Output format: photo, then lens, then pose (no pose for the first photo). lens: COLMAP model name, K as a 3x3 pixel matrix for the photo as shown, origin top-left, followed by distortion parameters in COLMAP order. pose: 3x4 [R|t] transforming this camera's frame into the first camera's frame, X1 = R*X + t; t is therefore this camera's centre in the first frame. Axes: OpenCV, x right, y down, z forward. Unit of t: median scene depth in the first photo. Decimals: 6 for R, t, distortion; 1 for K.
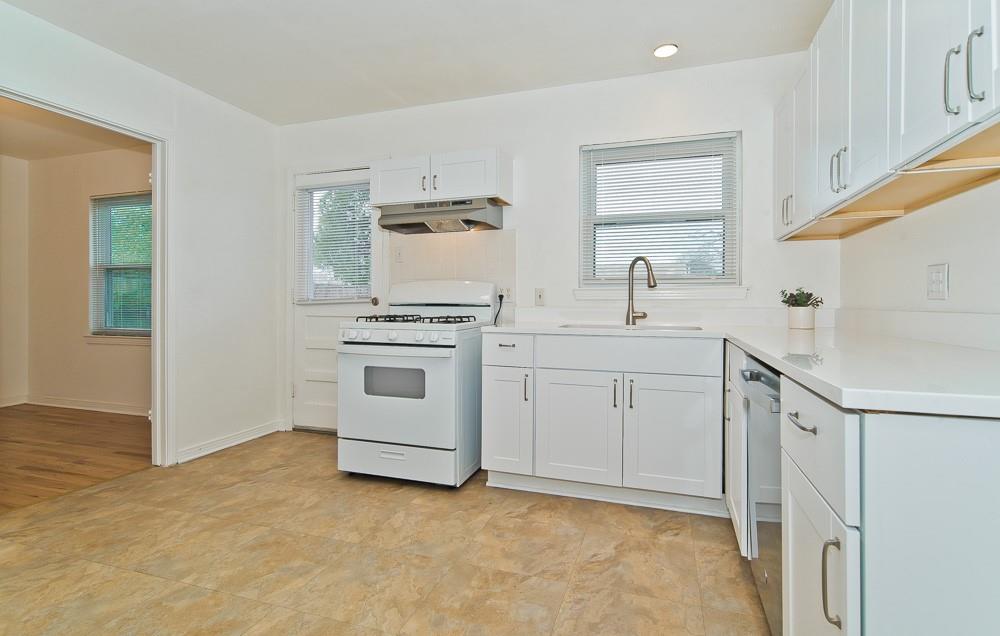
lens RADIAL K [[494.2, 0, 497.5], [0, 494.2, 311.9], [0, 0, 1]] dist [-0.004642, 0.000509]
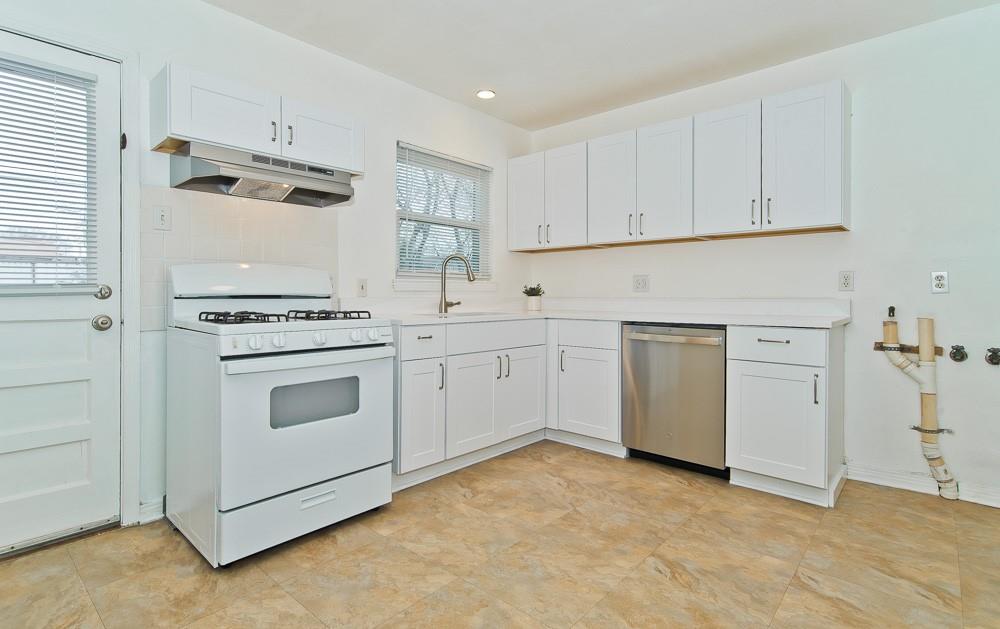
lens RADIAL K [[498.1, 0, 499.9], [0, 498.1, 304.4], [0, 0, 1]] dist [0.003450, 0.000613]
pose [[0.382124, -0.021847, 0.923853, -0.858824], [0.015713, 0.999730, 0.017142, -0.012926], [-0.923978, 0.007966, 0.382364, 0.494853]]
